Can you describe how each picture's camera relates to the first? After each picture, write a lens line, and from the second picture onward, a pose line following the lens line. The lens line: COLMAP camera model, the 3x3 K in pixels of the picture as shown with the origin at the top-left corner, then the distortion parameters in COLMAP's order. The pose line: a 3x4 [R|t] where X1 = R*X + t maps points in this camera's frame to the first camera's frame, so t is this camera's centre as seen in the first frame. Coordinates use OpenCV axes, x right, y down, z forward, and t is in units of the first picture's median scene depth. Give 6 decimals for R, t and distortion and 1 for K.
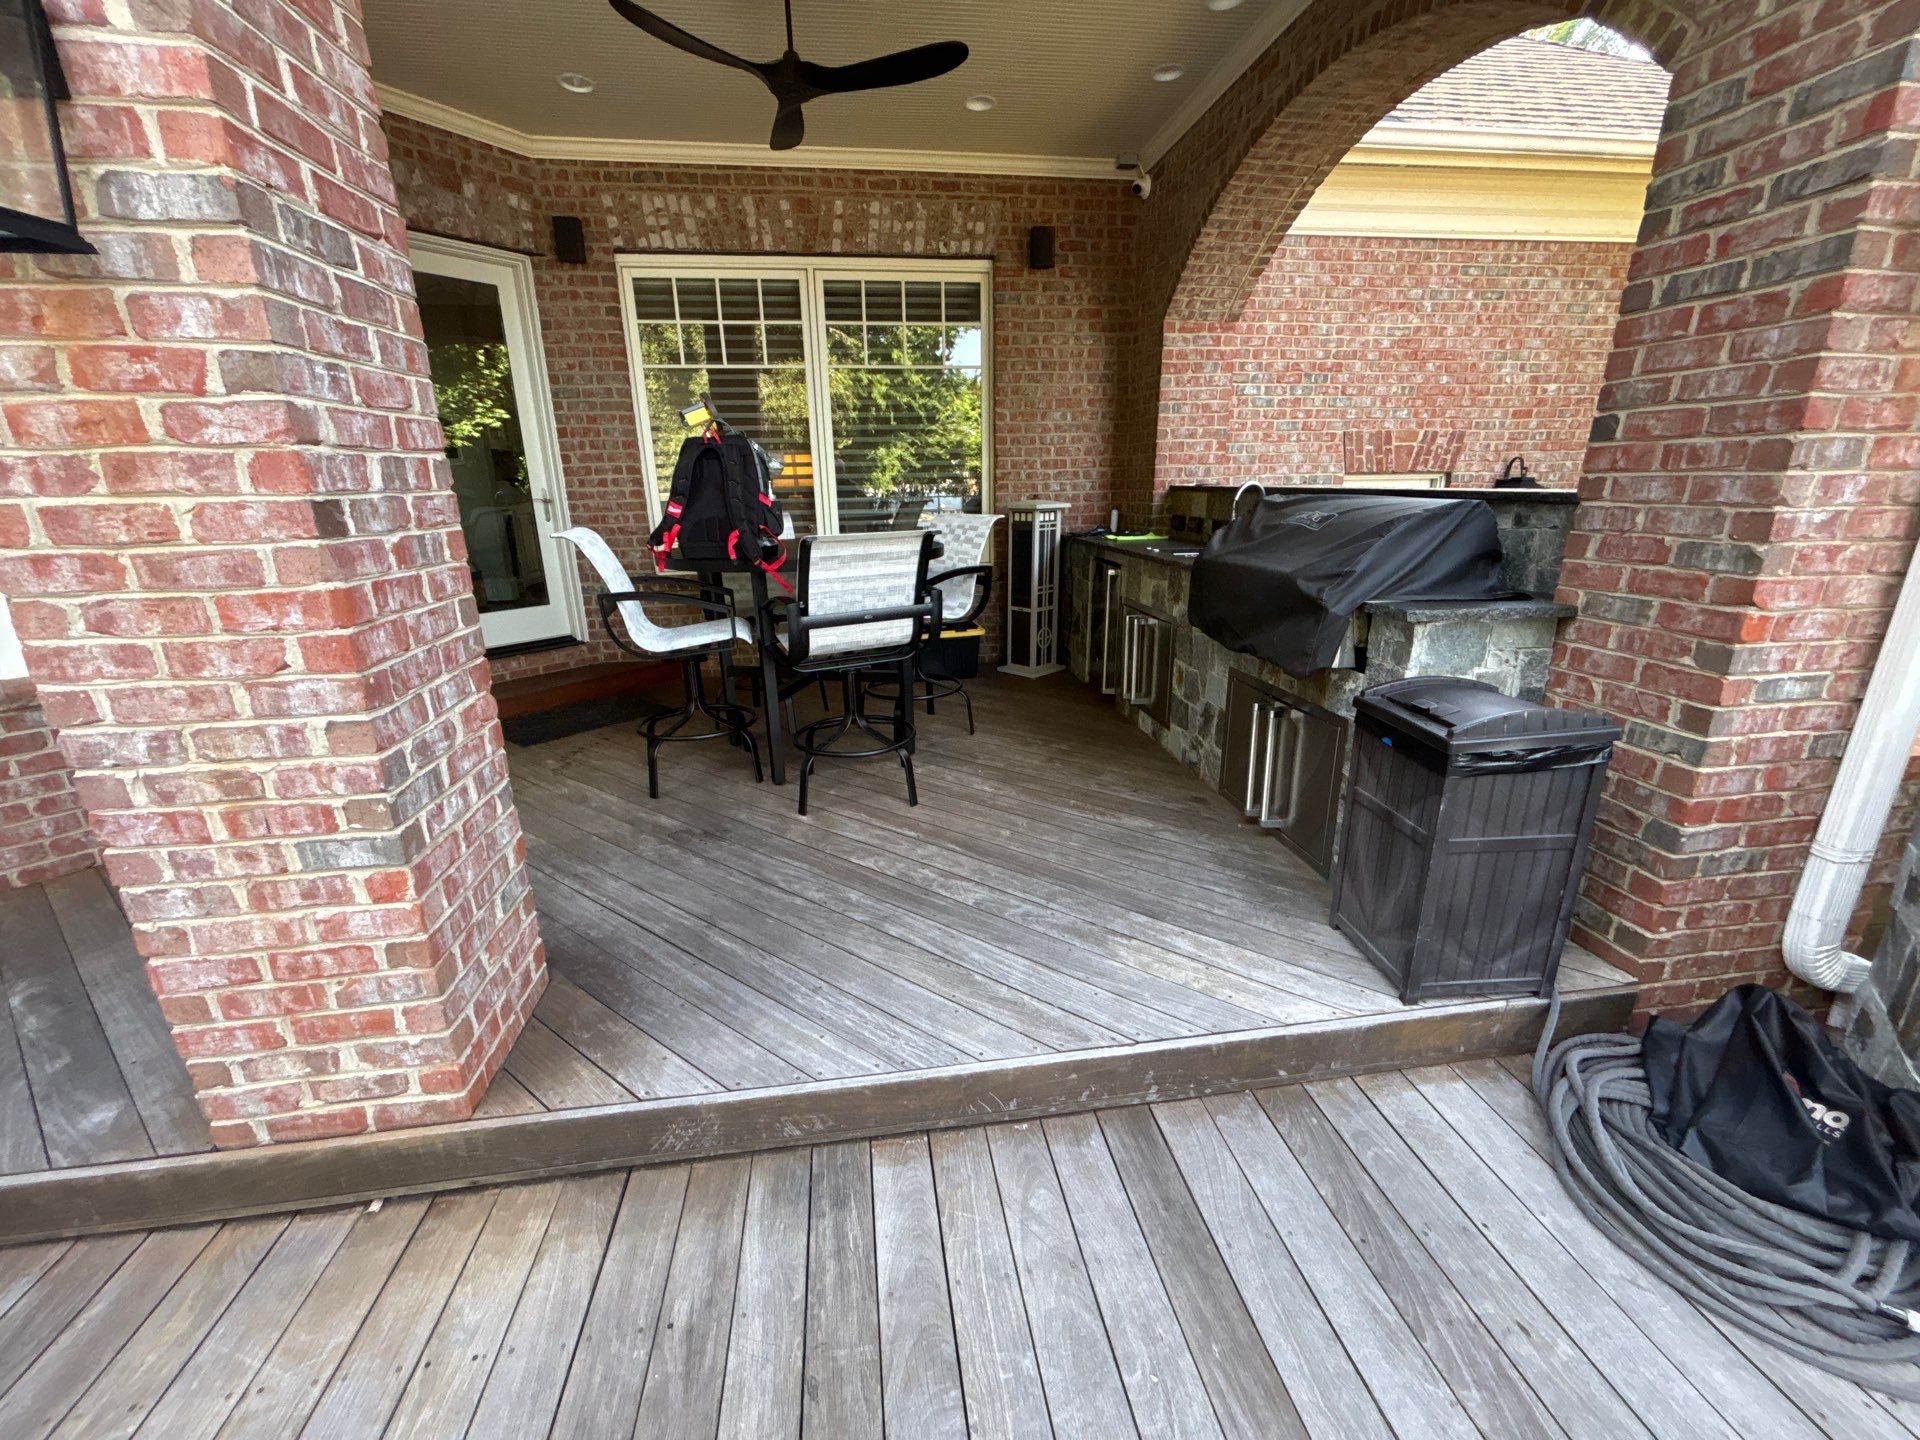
lens RADIAL K [[765.8, 0, 950.9], [0, 765.8, 719.8], [0, 0, 1]] dist [-0.003023, 0.000755]
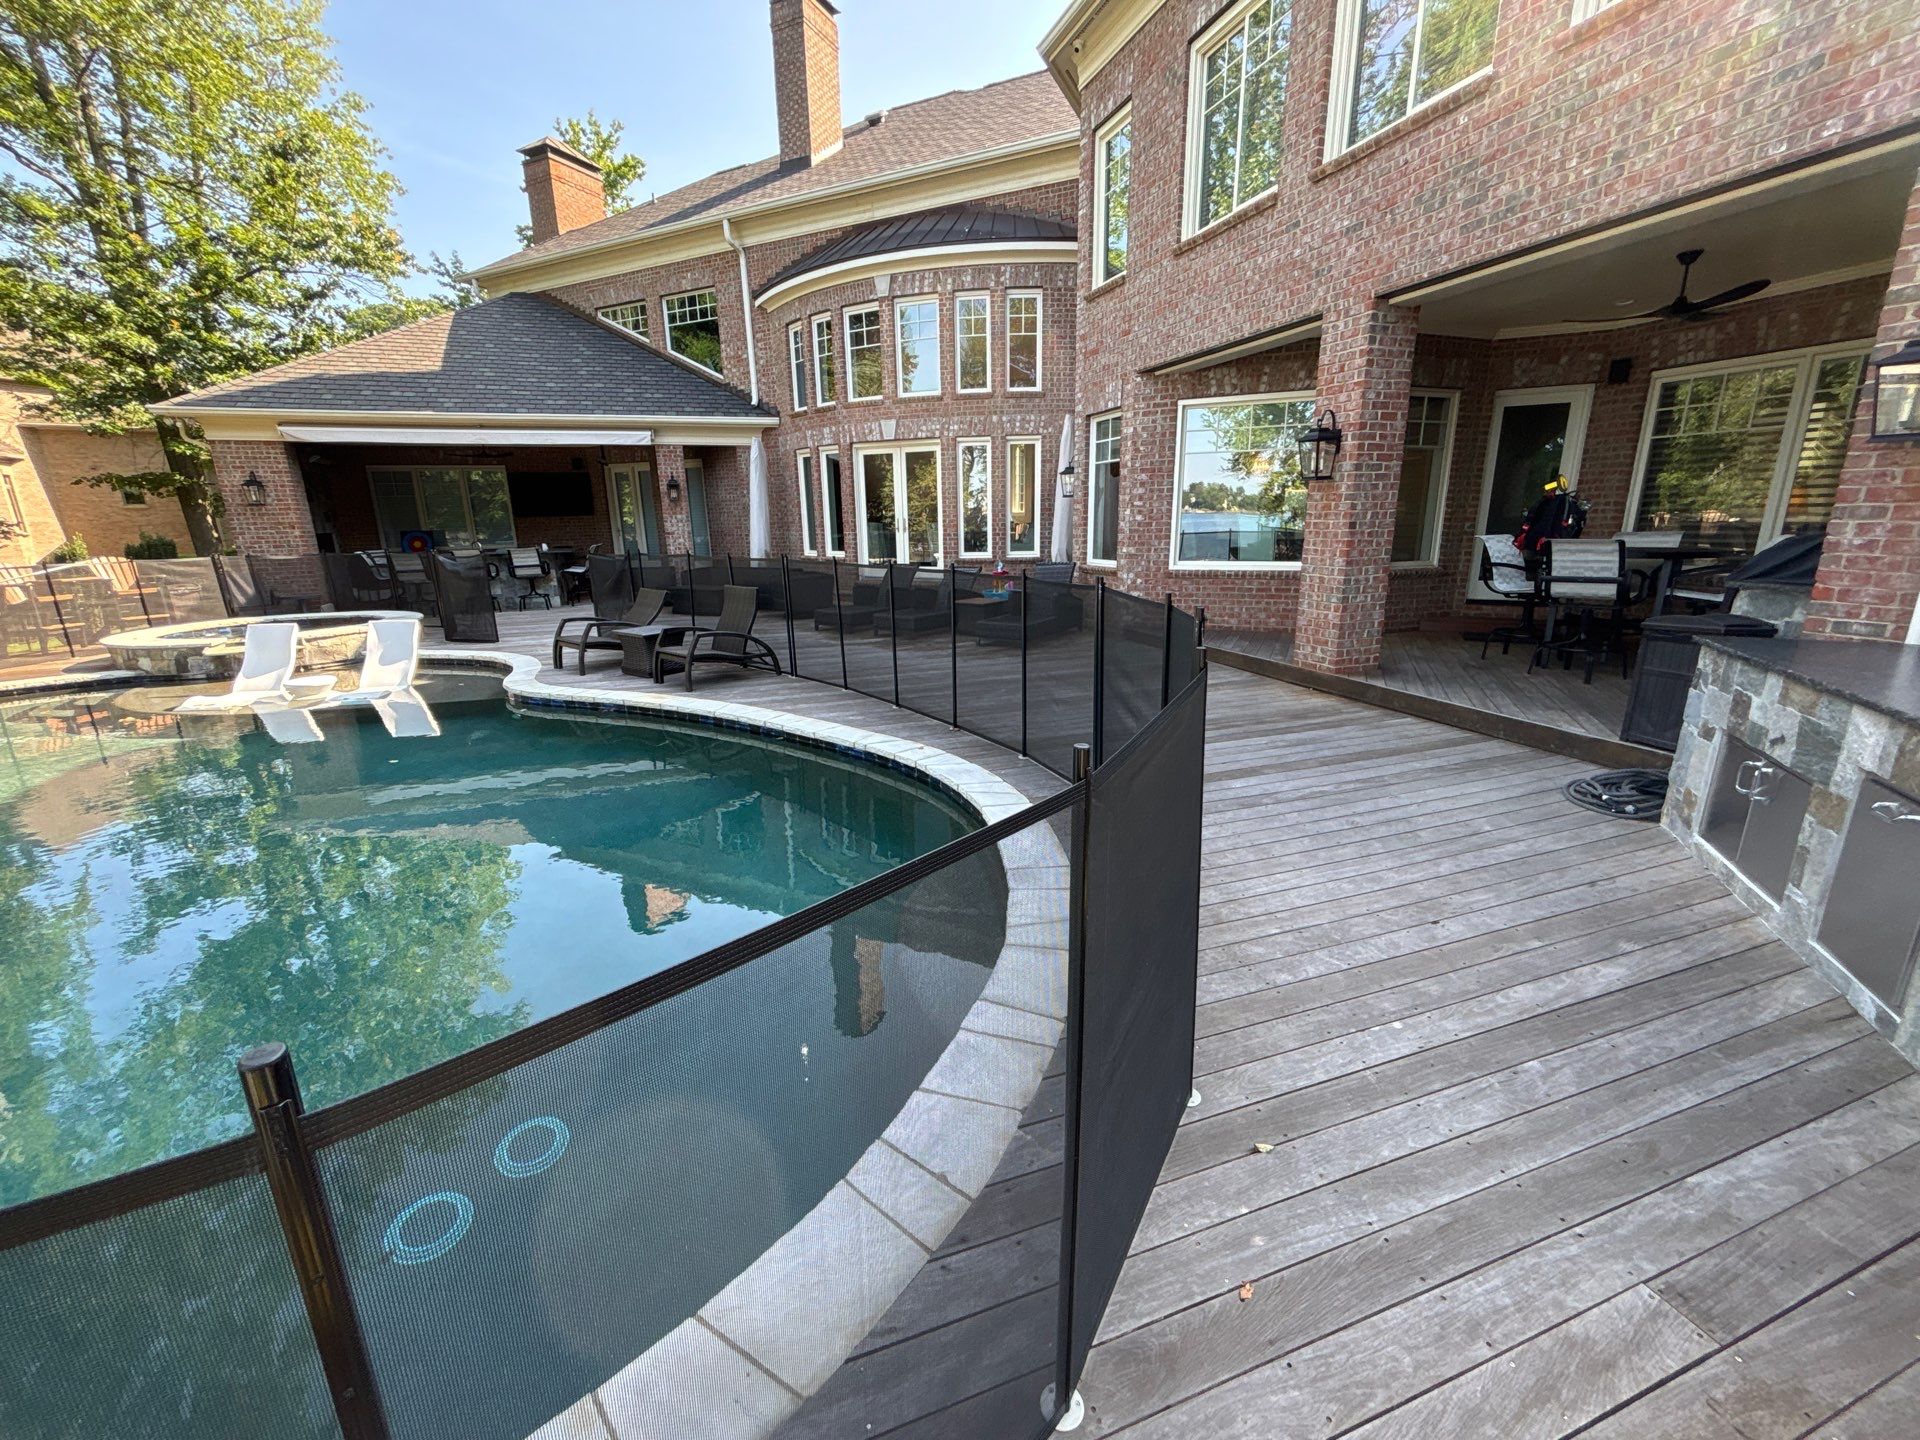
lens RADIAL K [[788.5, 0, 954.7], [0, 788.5, 720.4], [0, 0, 1]] dist [0.000071, -0.000122]
pose [[0.202067, 0.257505, -0.944913, 2.740127], [-0.277733, 0.940274, 0.196848, 0.454139], [0.939166, 0.222656, 0.261516, -1.767586]]
